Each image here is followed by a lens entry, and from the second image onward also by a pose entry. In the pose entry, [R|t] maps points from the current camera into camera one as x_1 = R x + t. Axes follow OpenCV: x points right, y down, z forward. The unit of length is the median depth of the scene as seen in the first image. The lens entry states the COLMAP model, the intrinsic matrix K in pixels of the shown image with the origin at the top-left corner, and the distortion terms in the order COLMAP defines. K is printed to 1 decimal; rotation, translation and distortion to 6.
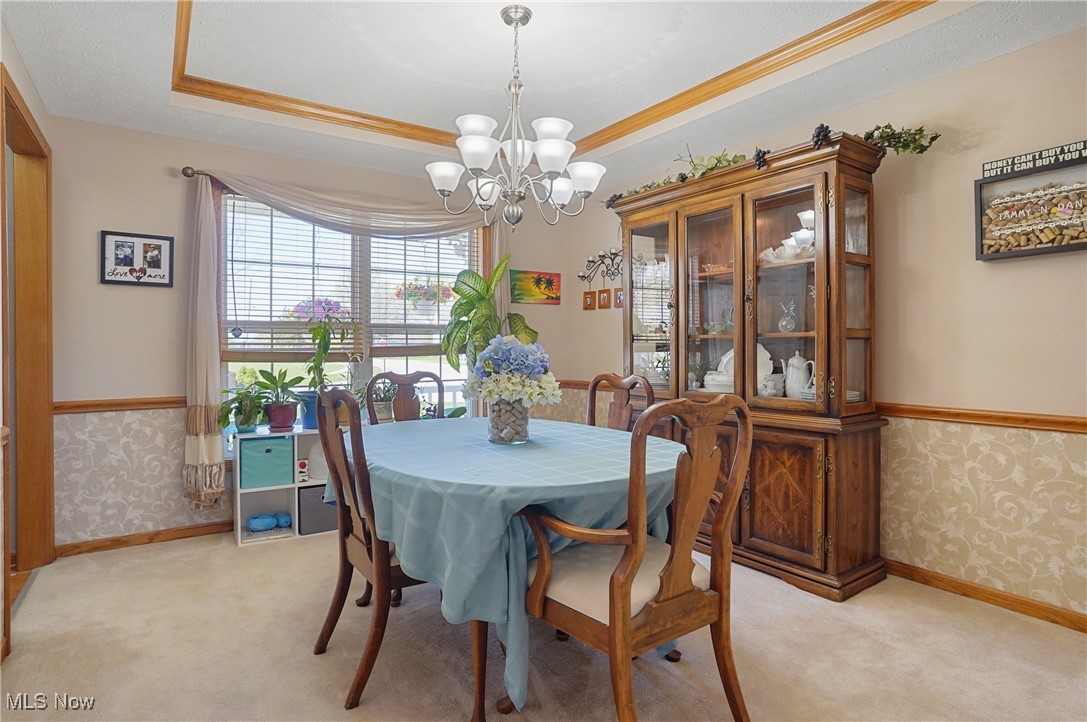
lens RADIAL K [[574.7, 0, 539.0], [0, 574.7, 361.1], [0, 0, 1]] dist [-0.084718, 0.049402]
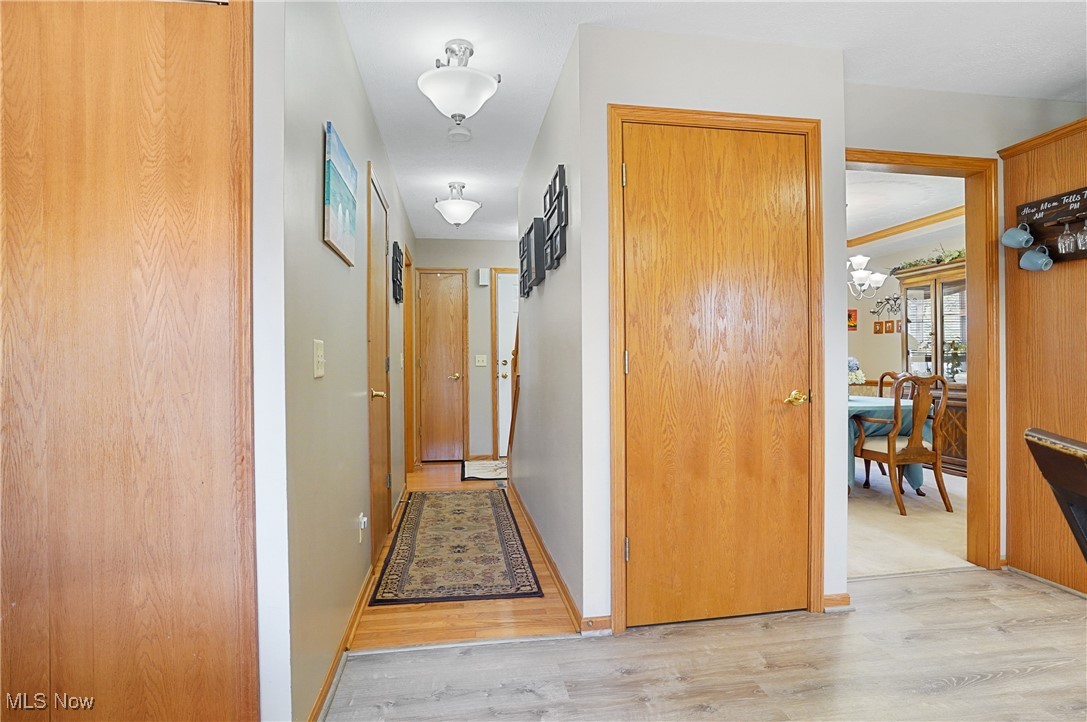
lens RADIAL K [[574.7, 0, 539.0], [0, 574.7, 361.1], [0, 0, 1]] dist [-0.084718, 0.049402]
pose [[0.898222, -0.003328, -0.439529, -0.085980], [-0.004565, 0.999847, -0.016899, 0.016830], [0.439518, 0.017185, 0.898069, -0.928540]]
